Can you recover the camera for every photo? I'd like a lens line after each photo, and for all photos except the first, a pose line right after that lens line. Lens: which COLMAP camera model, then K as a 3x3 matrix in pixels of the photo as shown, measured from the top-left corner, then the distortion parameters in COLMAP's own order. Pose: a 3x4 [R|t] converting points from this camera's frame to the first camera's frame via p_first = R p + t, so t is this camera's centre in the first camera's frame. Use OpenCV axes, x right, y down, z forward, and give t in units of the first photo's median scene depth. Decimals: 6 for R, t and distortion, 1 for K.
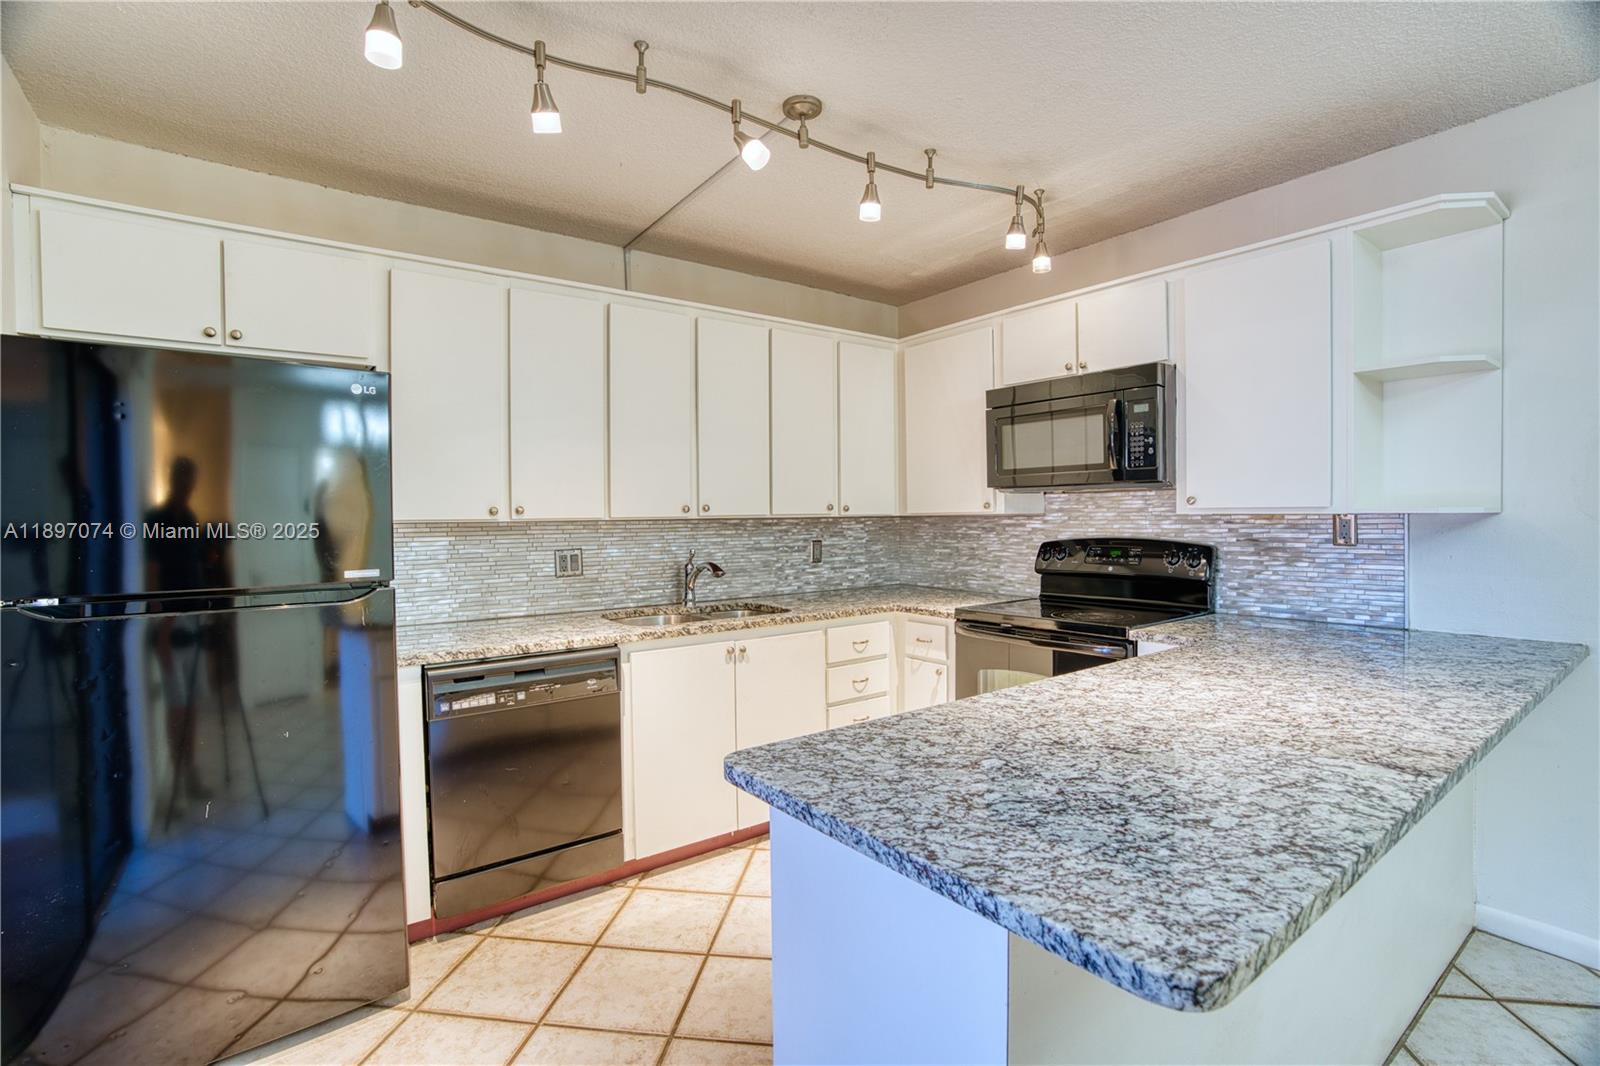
lens RADIAL K [[737.6, 0, 805.5], [0, 737.6, 530.1], [0, 0, 1]] dist [-0.065023, 0.023507]
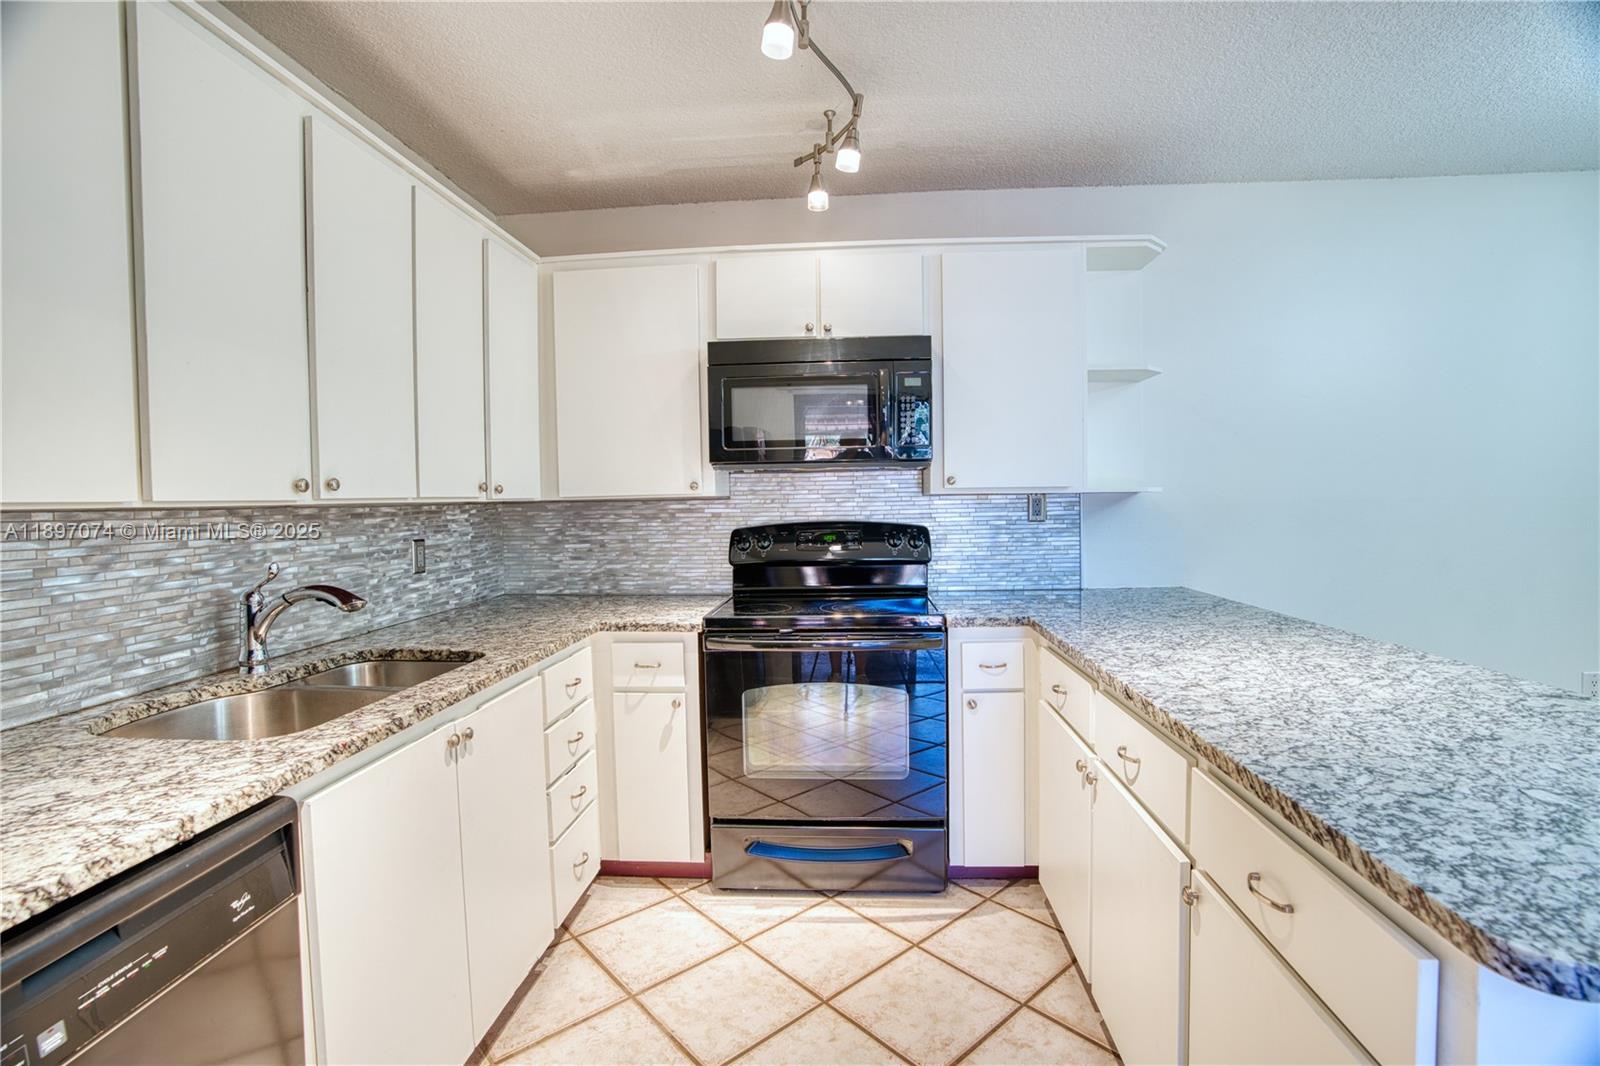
lens RADIAL K [[737.6, 0, 801.6], [0, 737.6, 528.7], [0, 0, 1]] dist [-0.065023, 0.023507]
pose [[0.662394, -0.032005, 0.748472, -0.336482], [0.025110, 0.999474, 0.020515, -0.000052], [-0.748735, 0.005205, 0.662849, 0.450622]]
